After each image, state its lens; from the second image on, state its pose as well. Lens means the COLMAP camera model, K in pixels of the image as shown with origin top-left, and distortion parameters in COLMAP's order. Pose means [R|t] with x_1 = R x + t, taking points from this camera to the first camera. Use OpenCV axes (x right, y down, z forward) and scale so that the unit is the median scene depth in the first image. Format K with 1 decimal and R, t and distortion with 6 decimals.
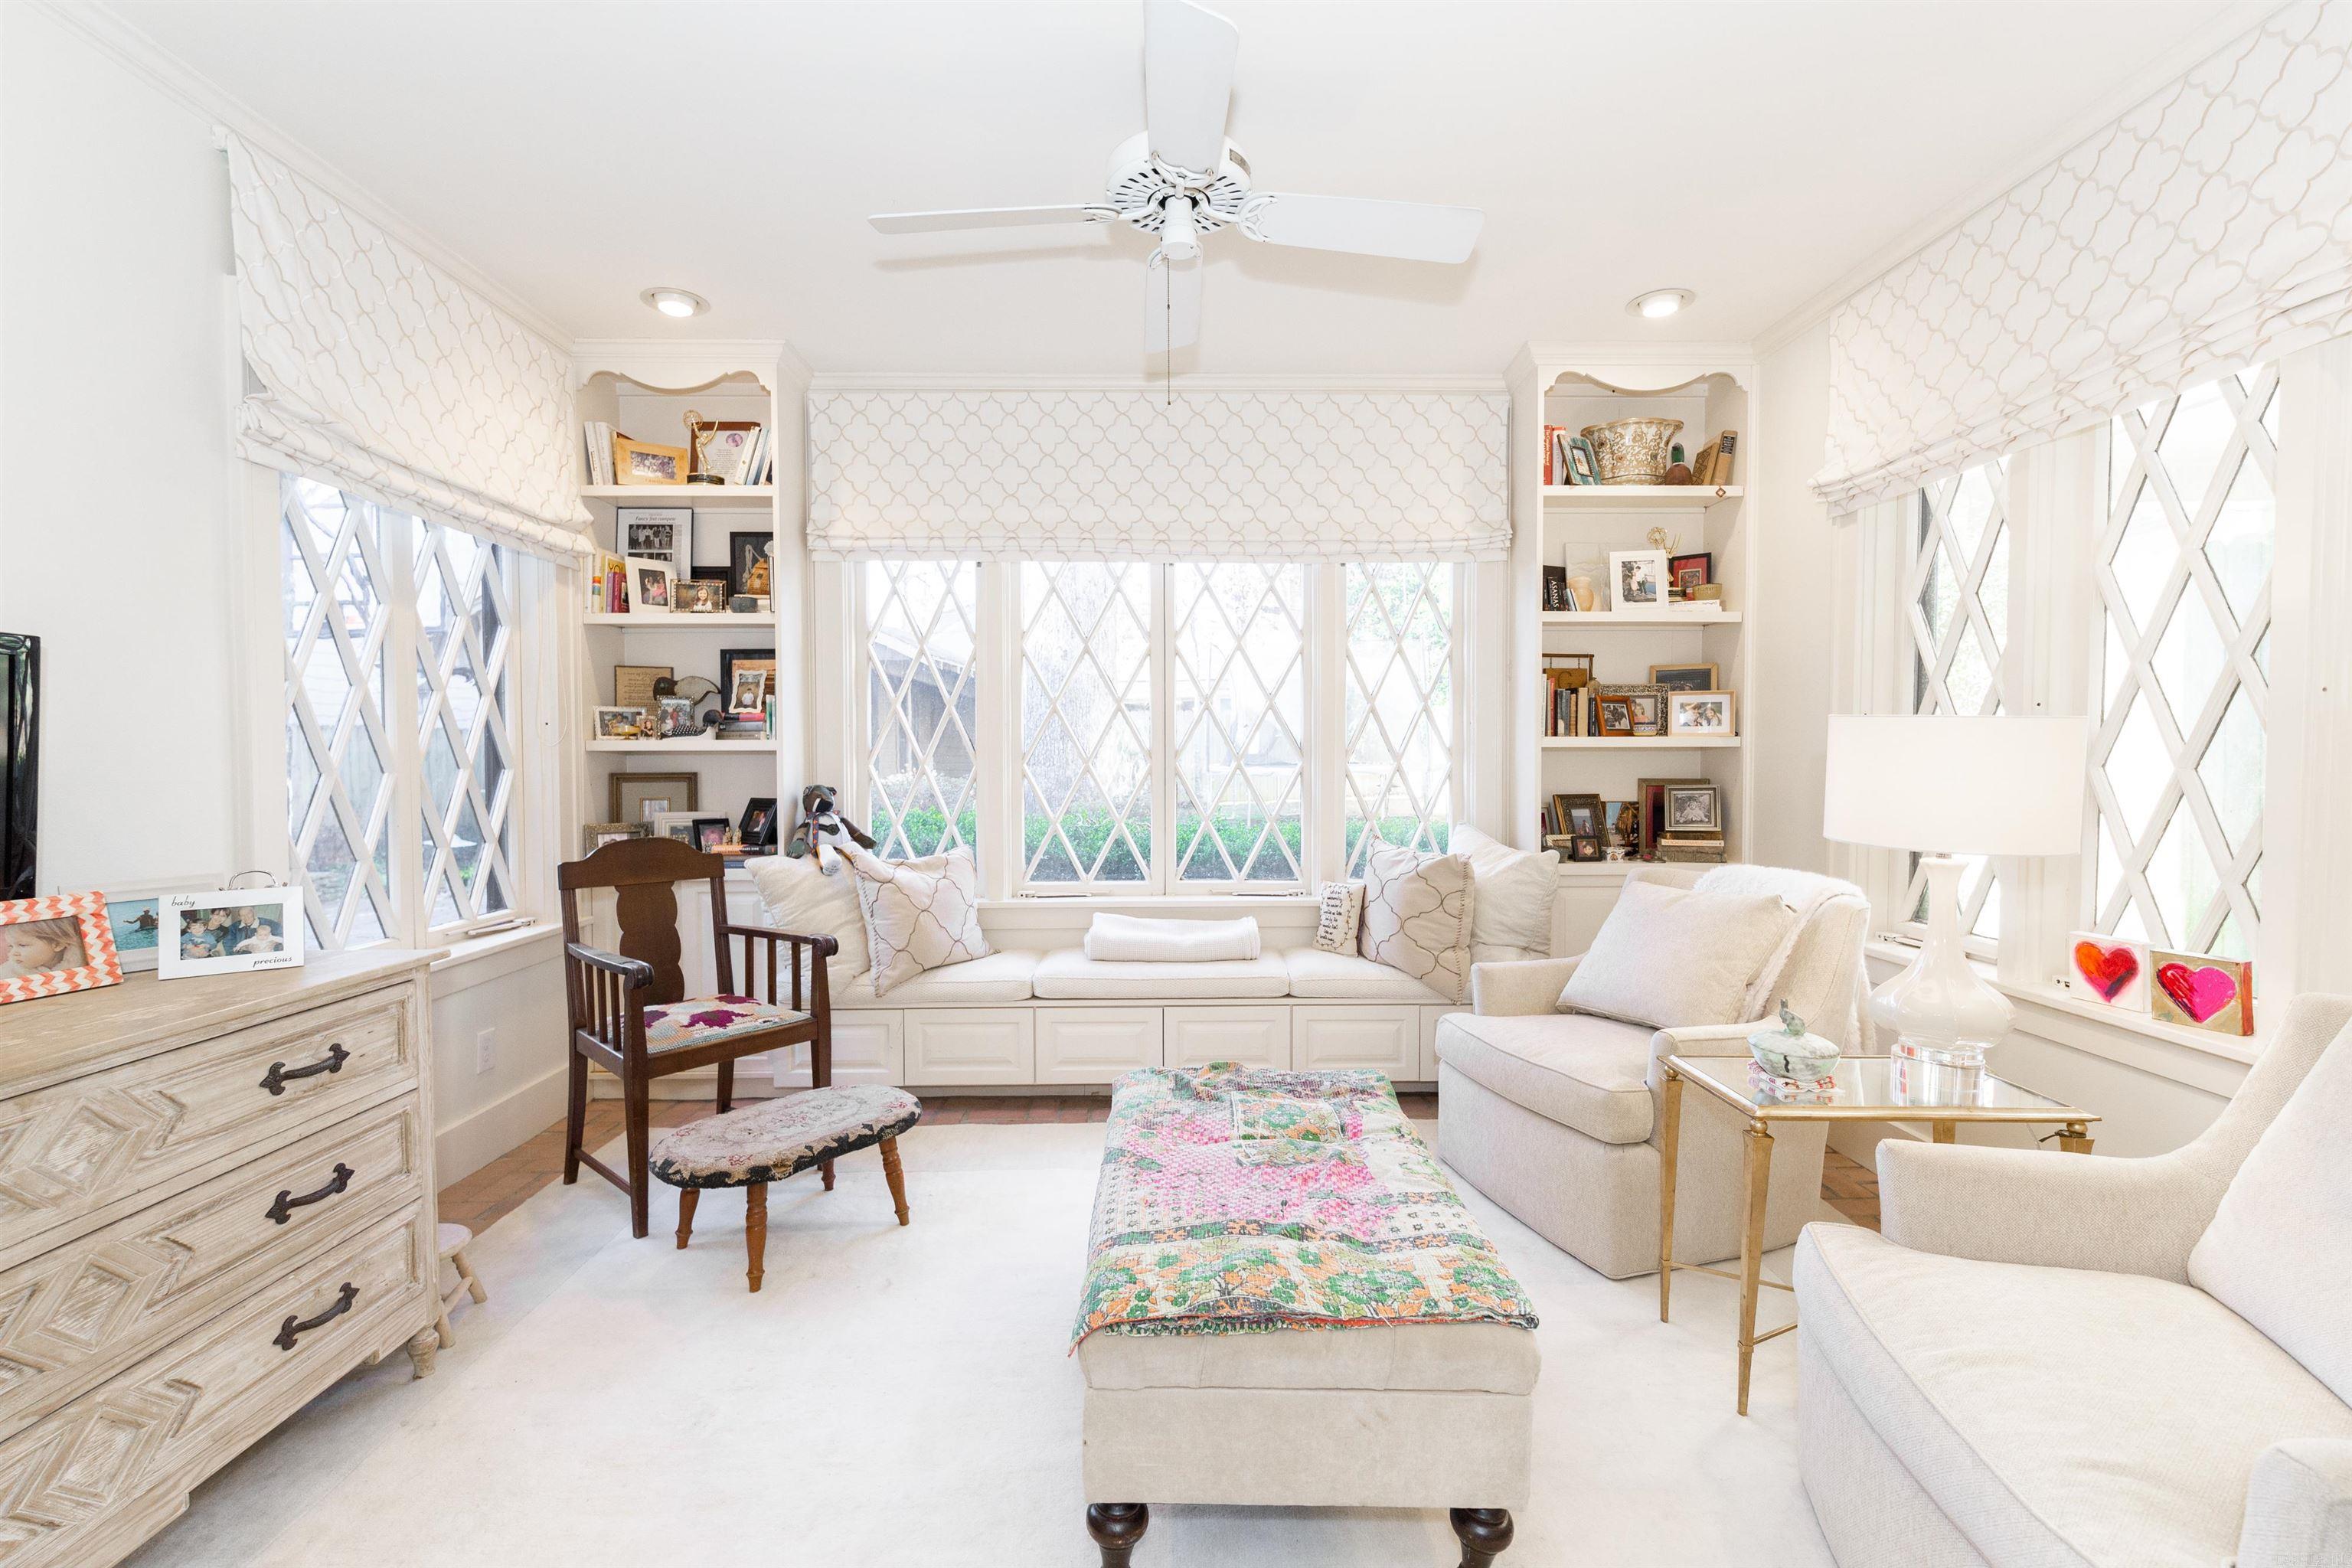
lens RADIAL K [[1026.6, 0, 1178.4], [0, 1026.6, 781.9], [0, 0, 1]] dist [0.005077, -0.002138]
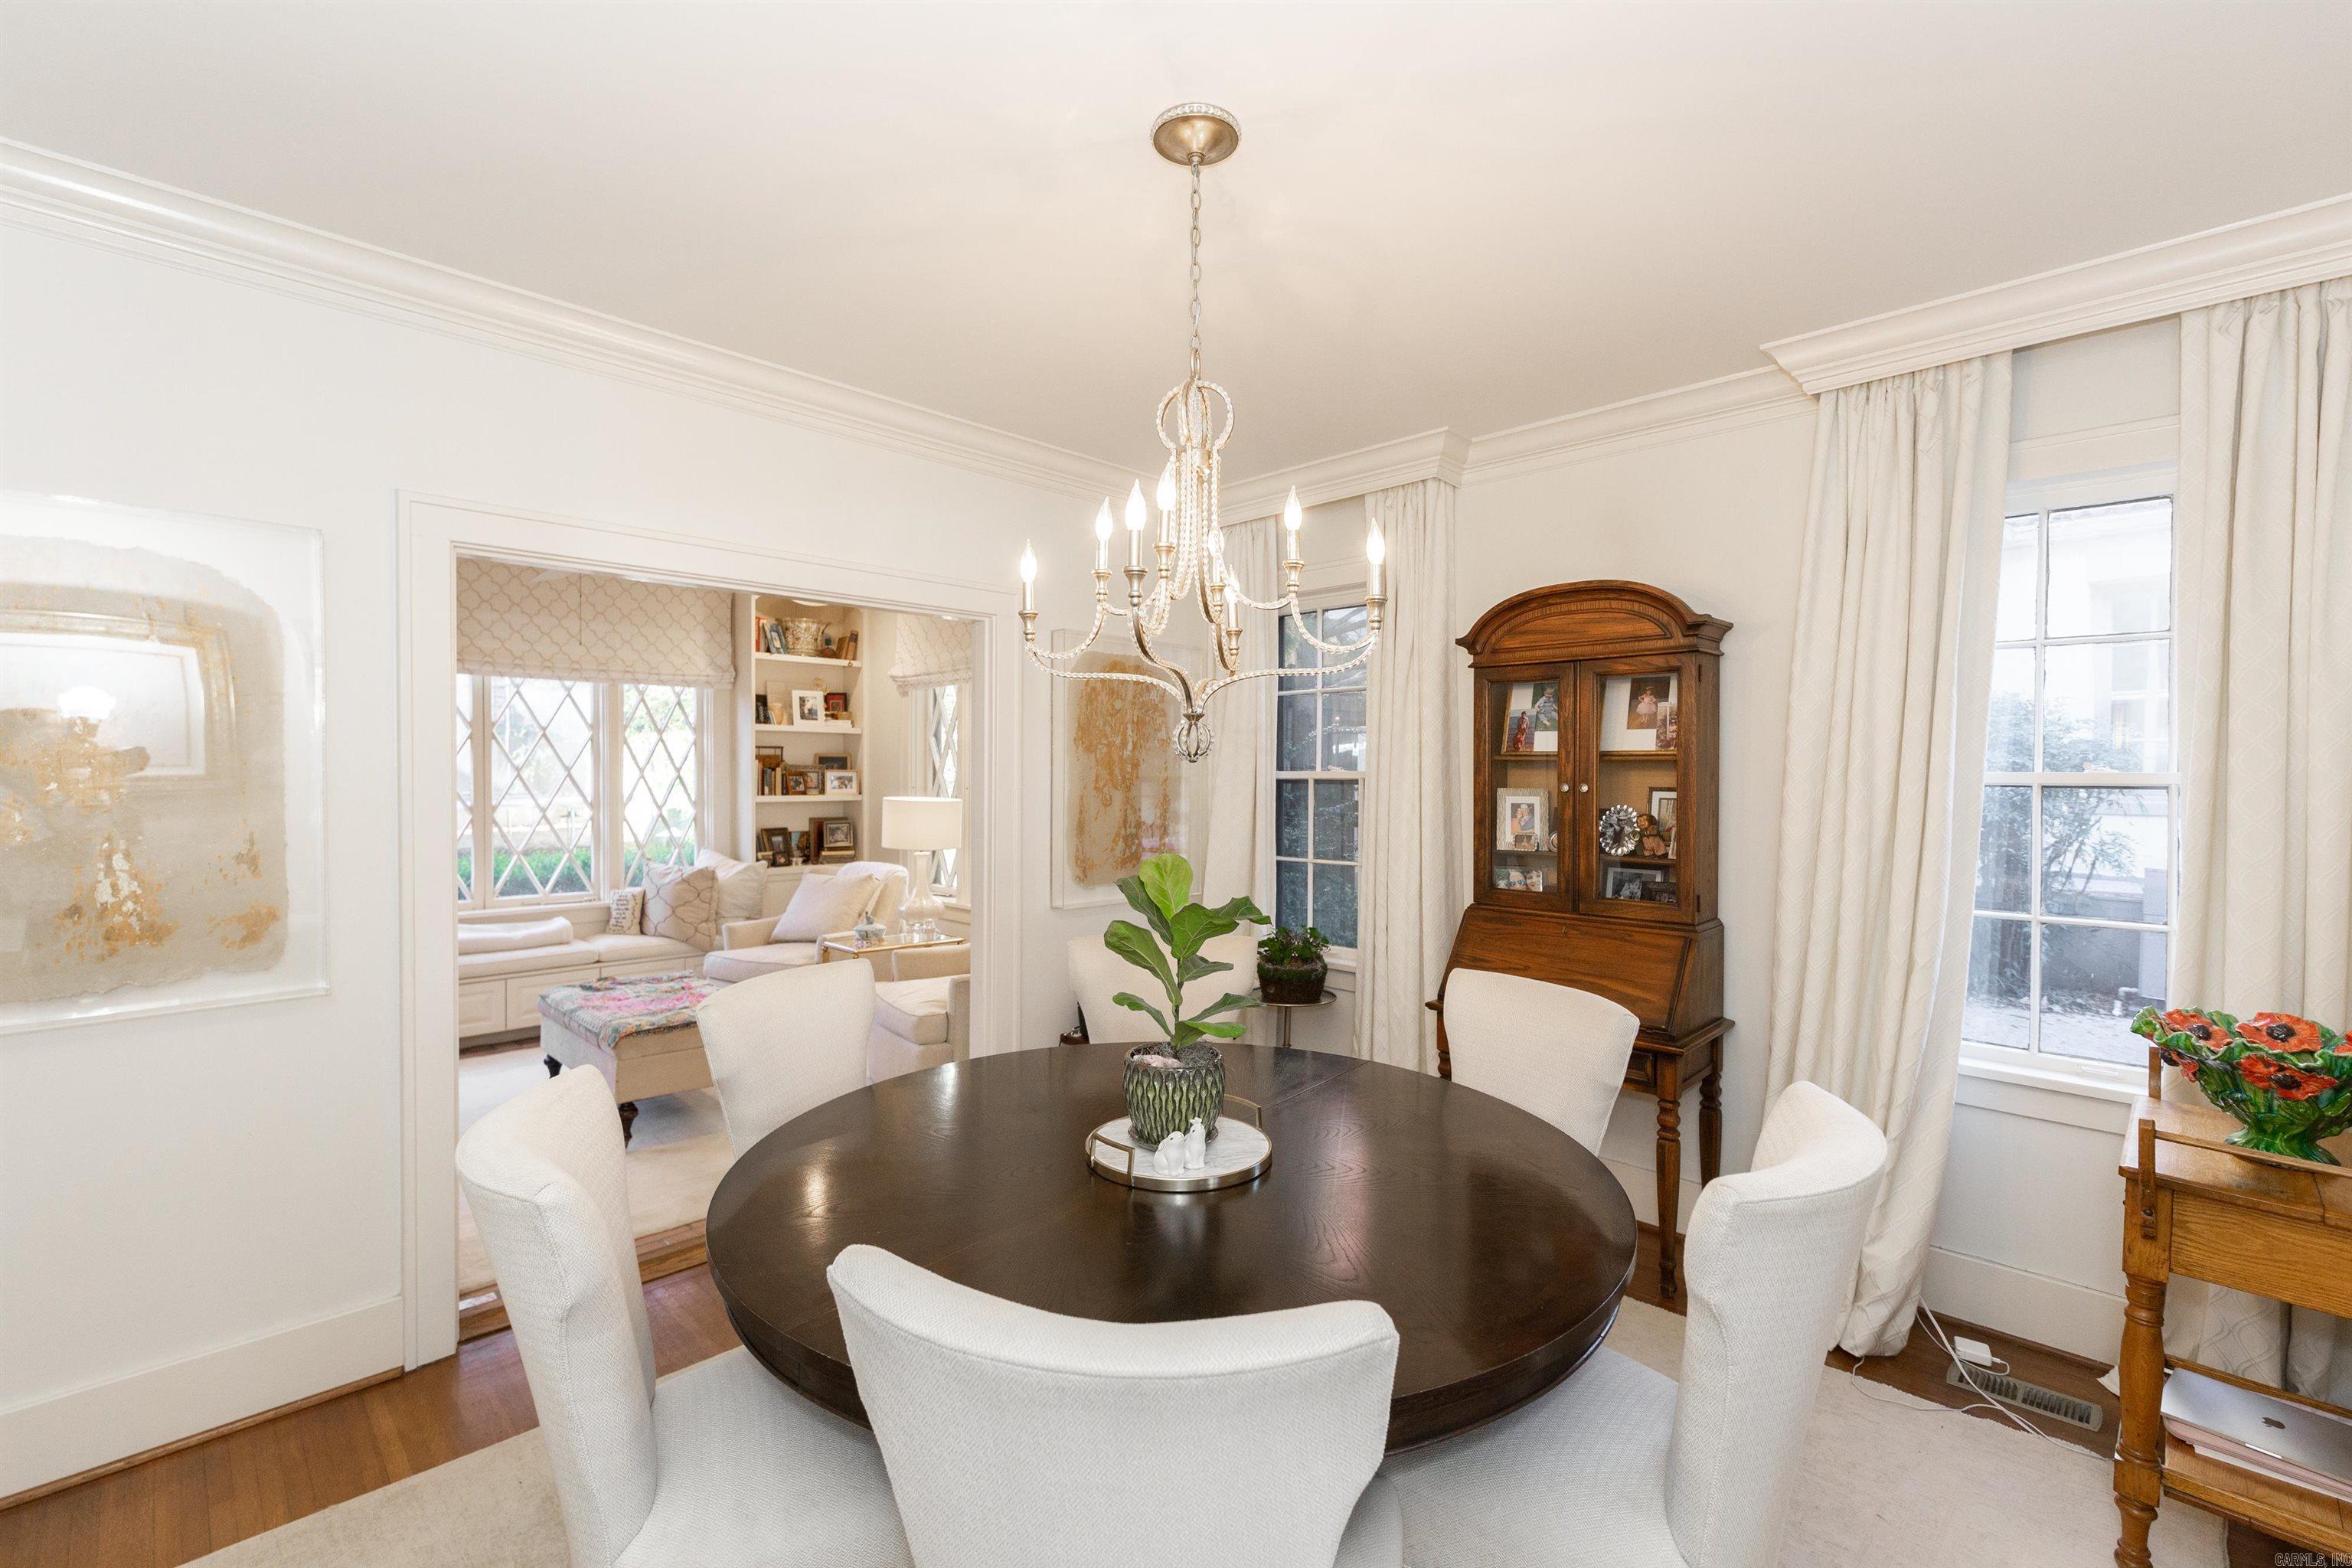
lens RADIAL K [[1026.6, 0, 1178.9], [0, 1026.6, 786.5], [0, 0, 1]] dist [0.005077, -0.002138]
pose [[0.718484, -0.005027, 0.695526, -0.334099], [0.013292, 0.999890, -0.006505, -0.038494], [-0.695417, 0.013919, 0.718472, -0.733914]]
